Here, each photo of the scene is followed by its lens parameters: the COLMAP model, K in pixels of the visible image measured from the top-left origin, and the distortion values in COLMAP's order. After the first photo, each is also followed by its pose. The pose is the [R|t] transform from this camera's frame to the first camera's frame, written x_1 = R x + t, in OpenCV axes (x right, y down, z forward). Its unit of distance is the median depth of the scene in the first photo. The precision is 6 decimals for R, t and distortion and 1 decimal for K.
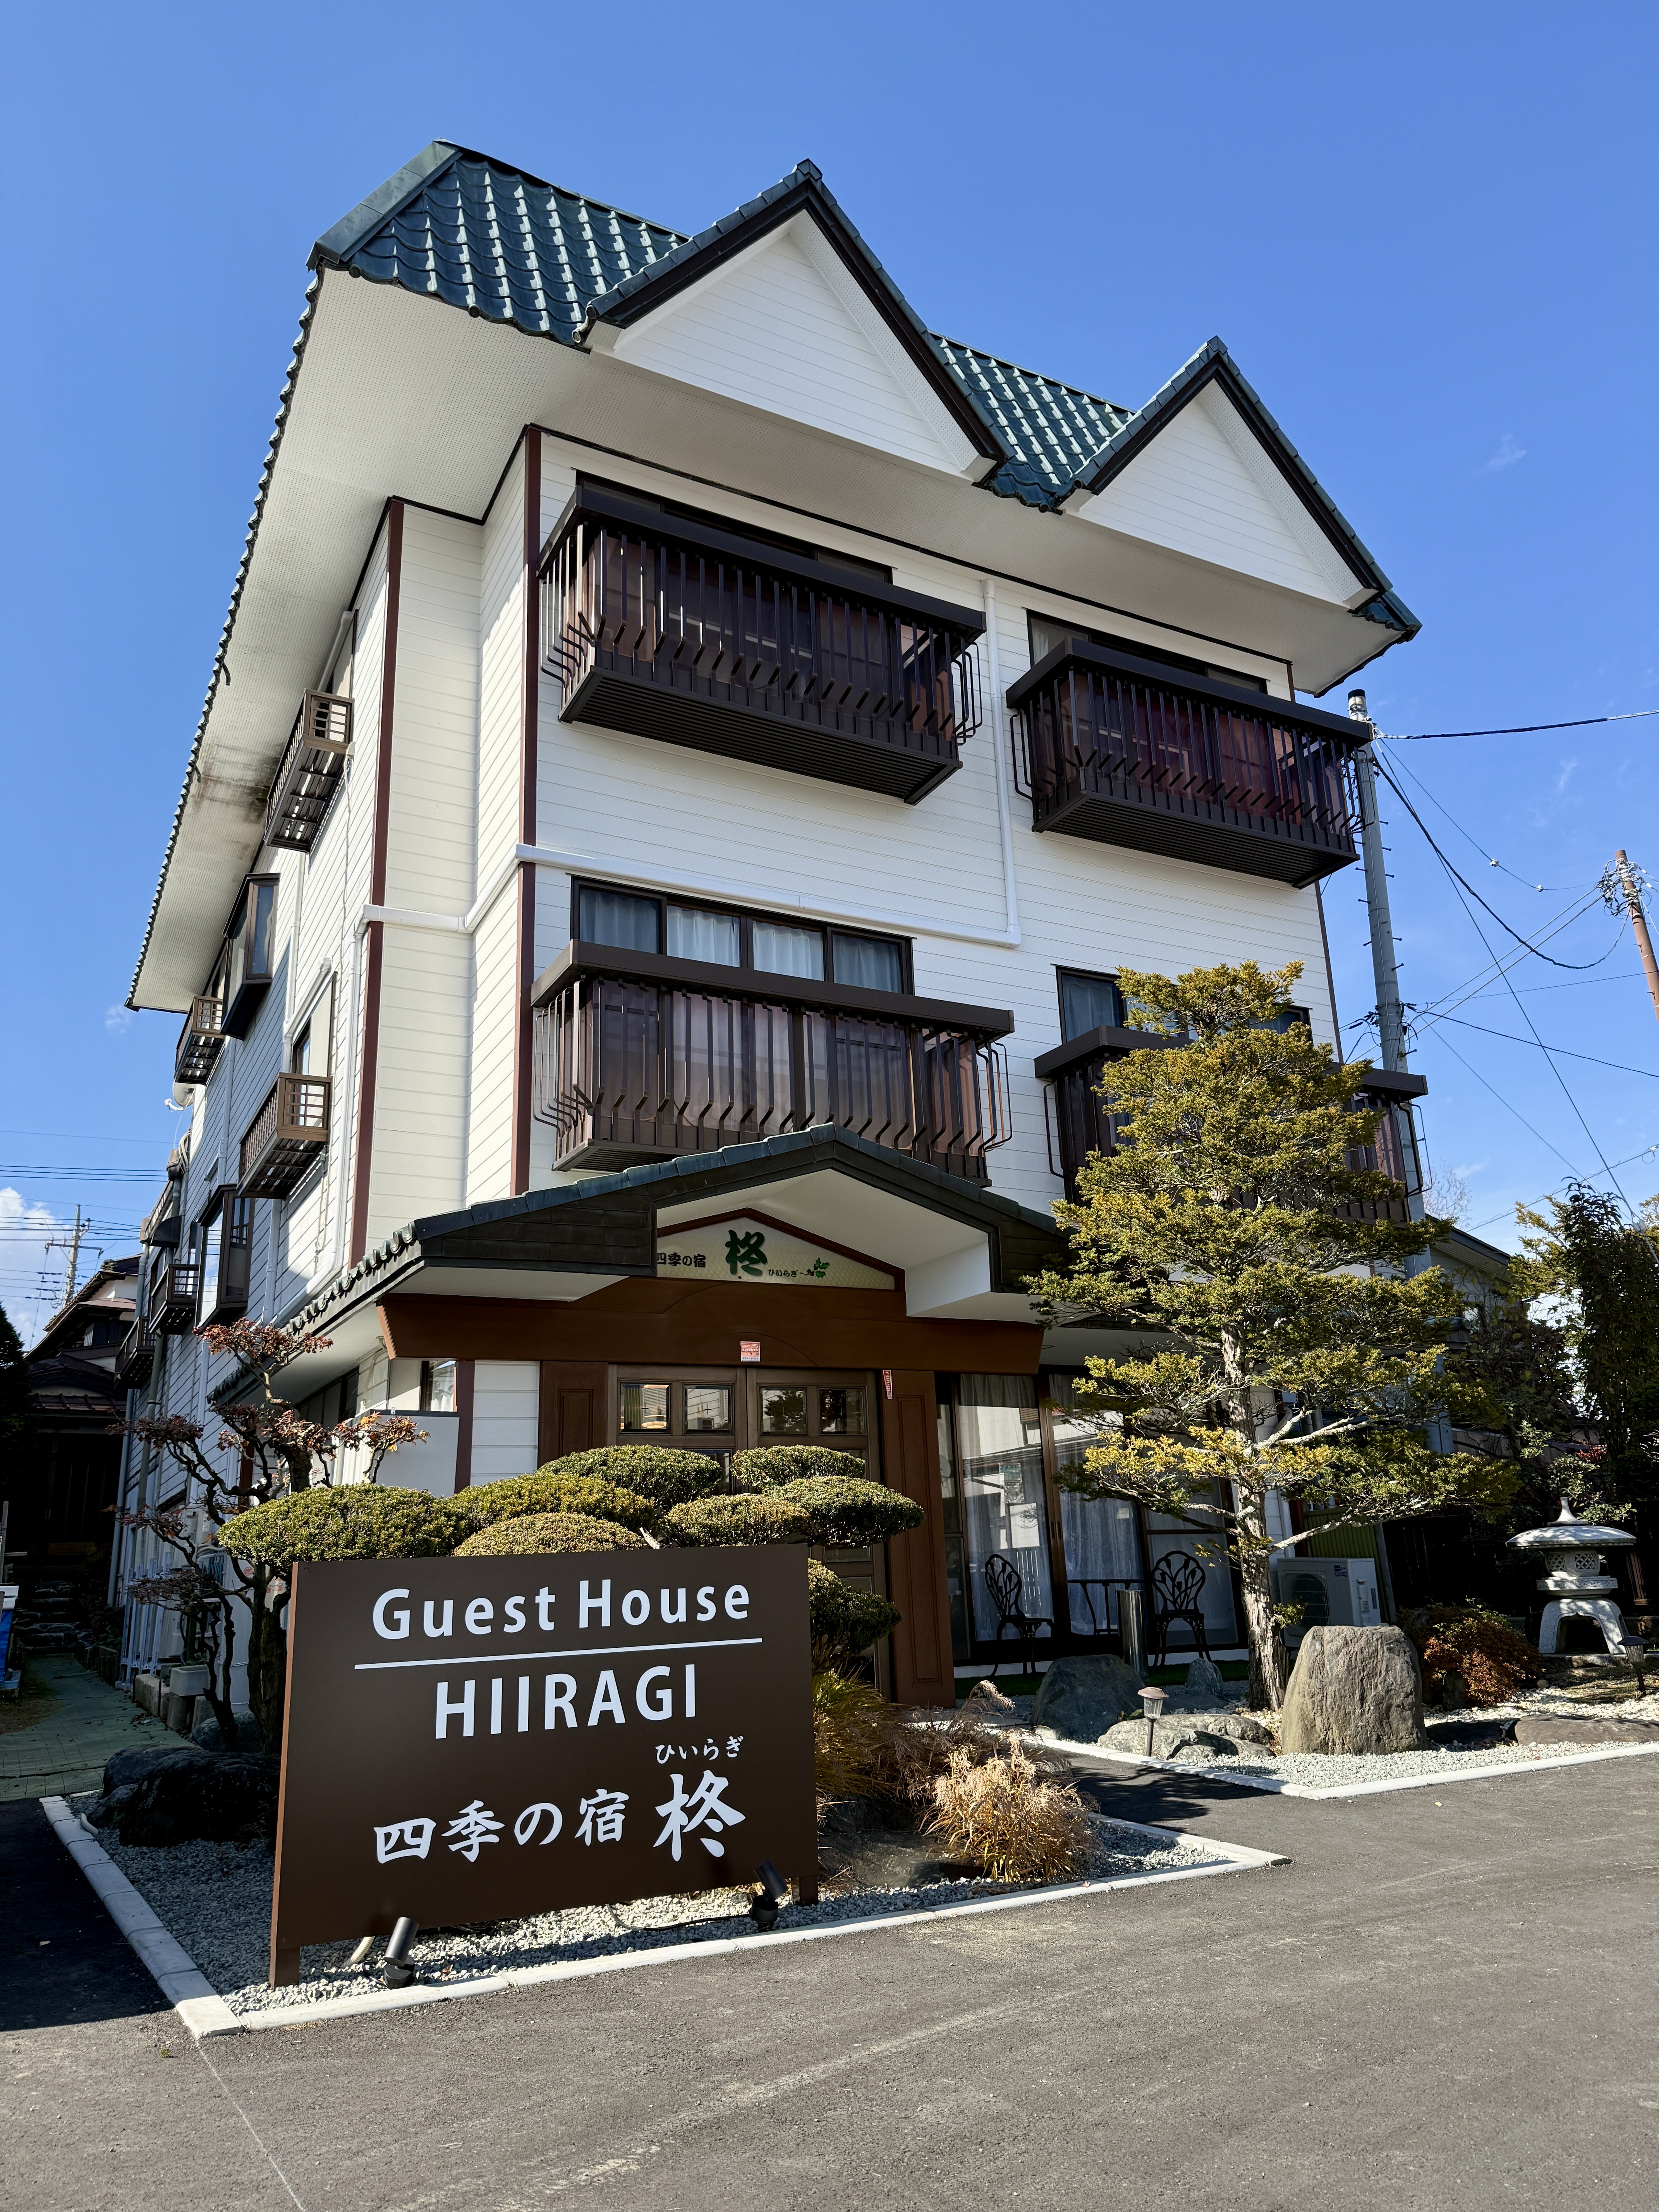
lens RADIAL K [[1500.3, 0, 829.5], [0, 1500.3, 1106.0], [0, 0, 1]] dist [0.162645, -0.325578]
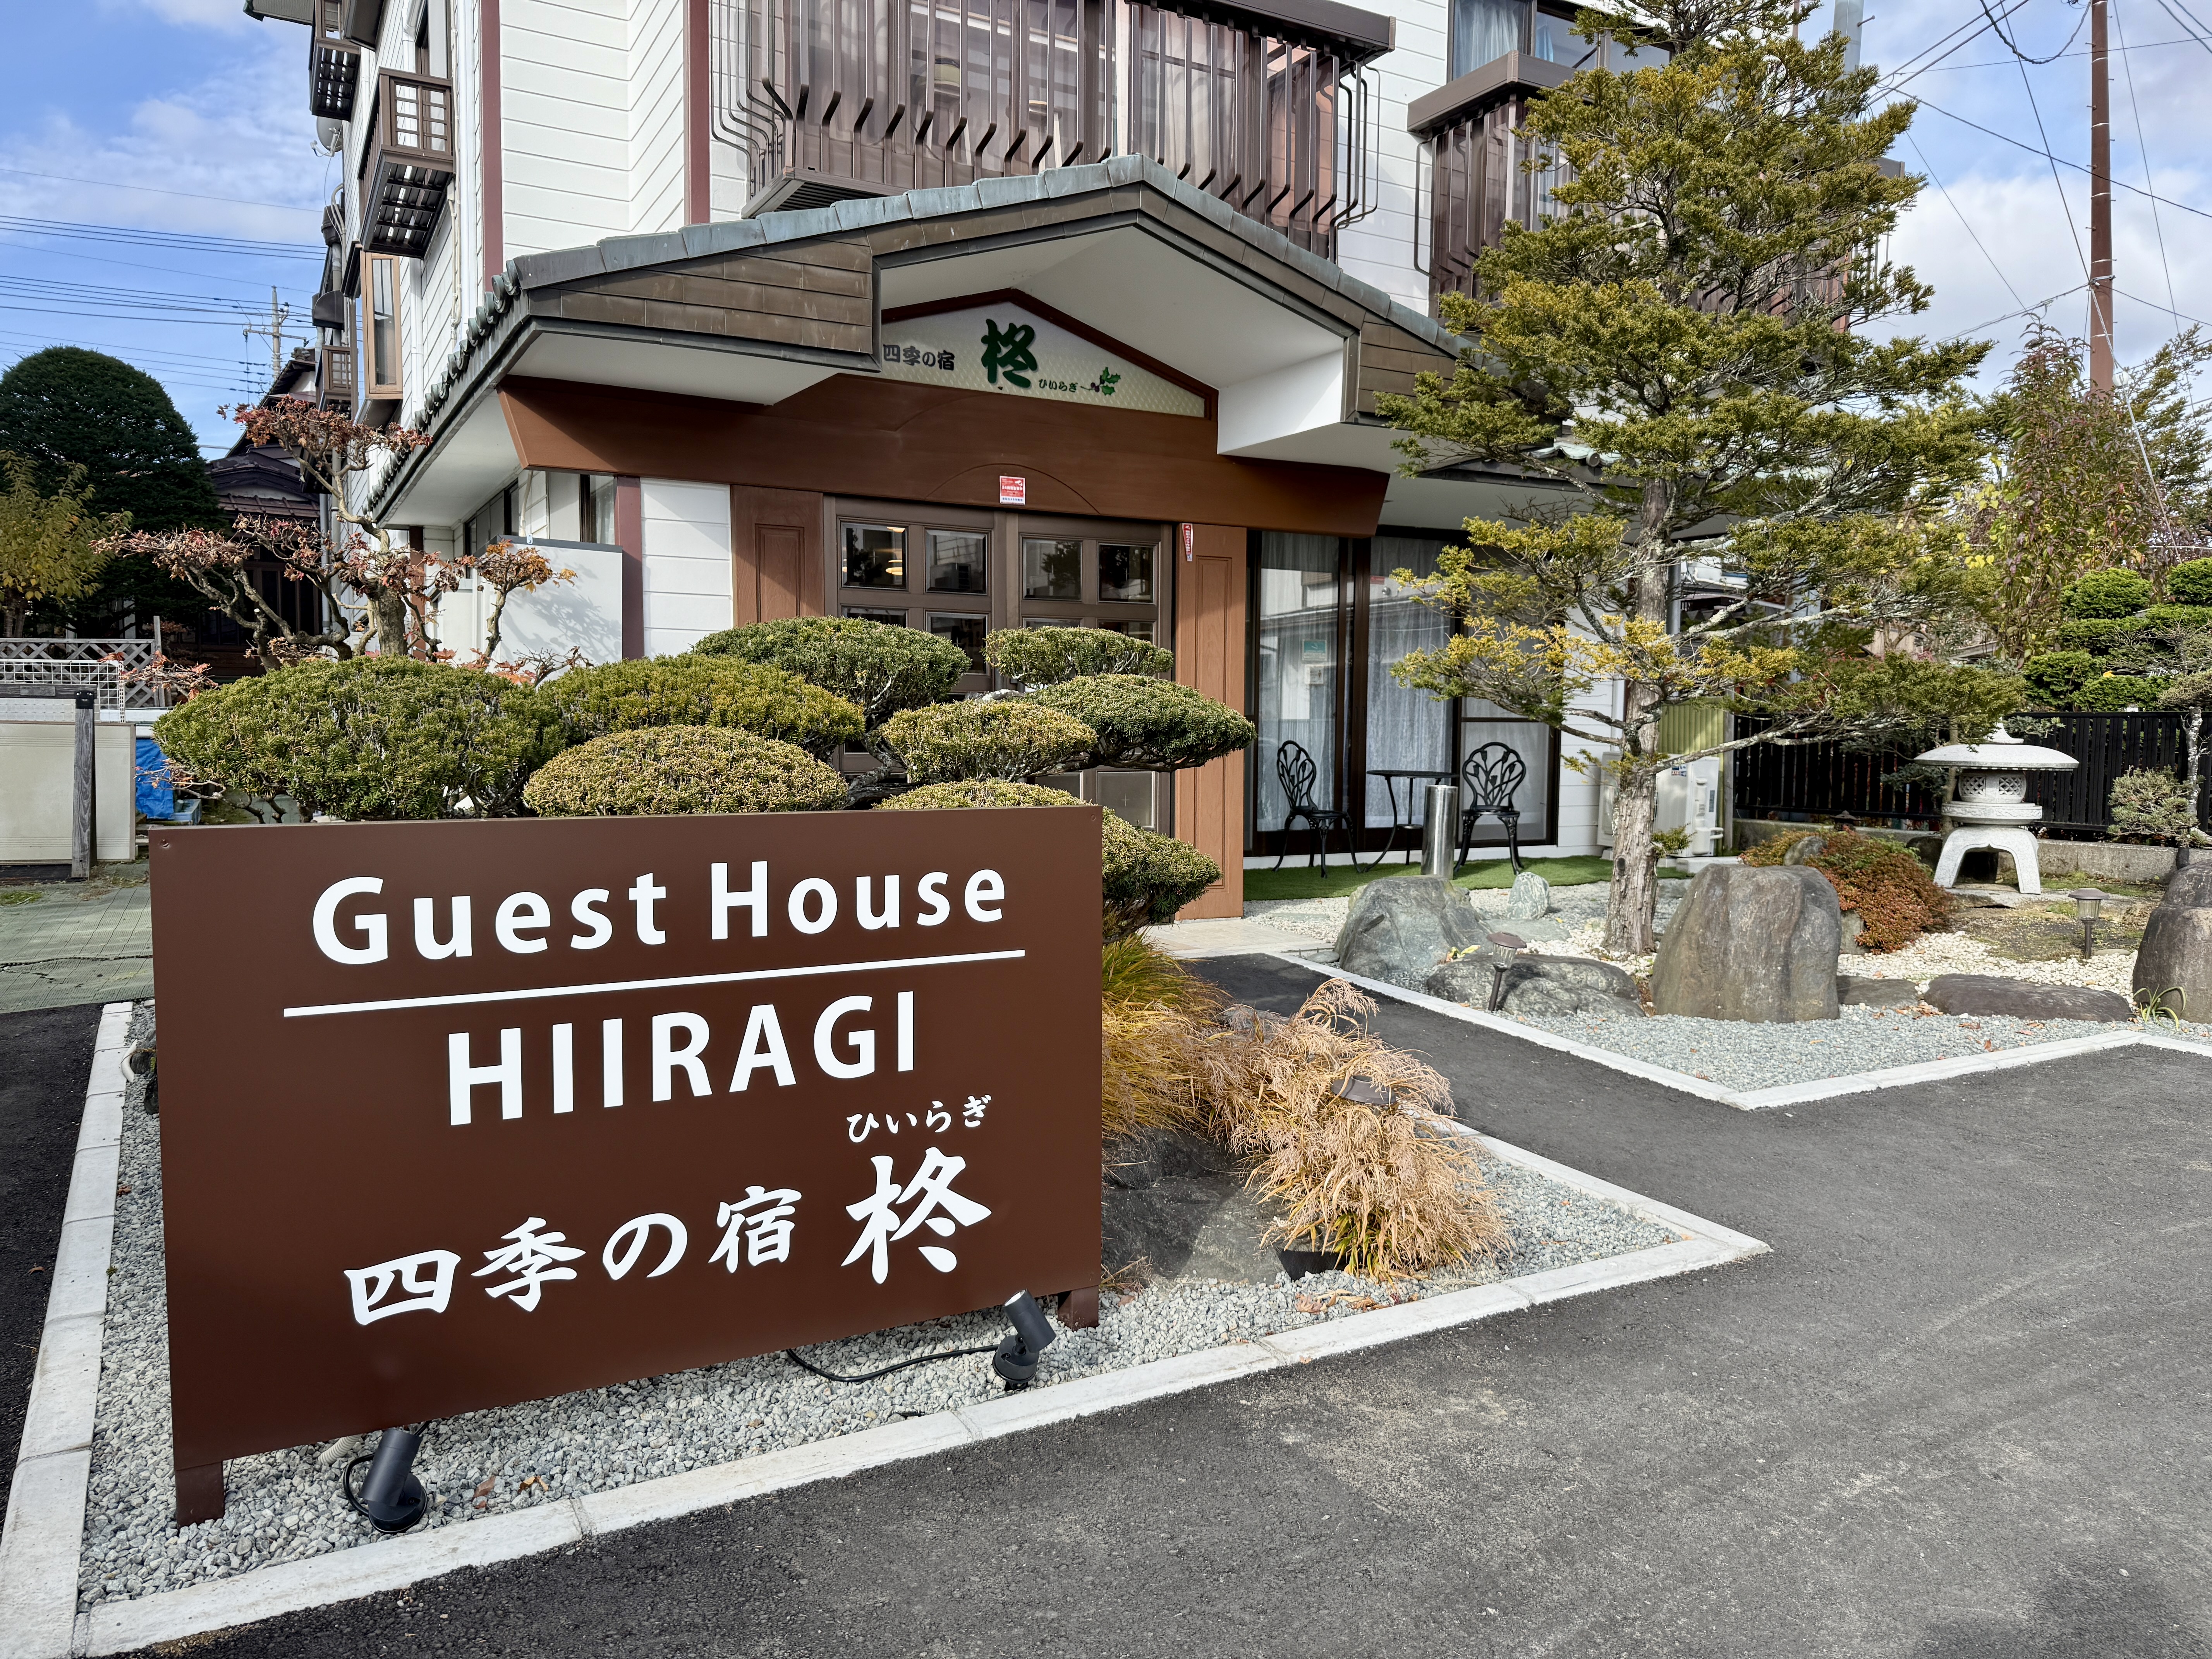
lens RADIAL K [[1500.3, 0, 1106.0], [0, 1500.3, 829.5], [0, 0, 1]] dist [0.162645, -0.325578]
pose [[0.998818, 0.044438, 0.019699, -0.026412], [-0.048568, 0.928898, 0.367138, 0.081428], [-0.001984, -0.367660, 0.929958, 0.466277]]
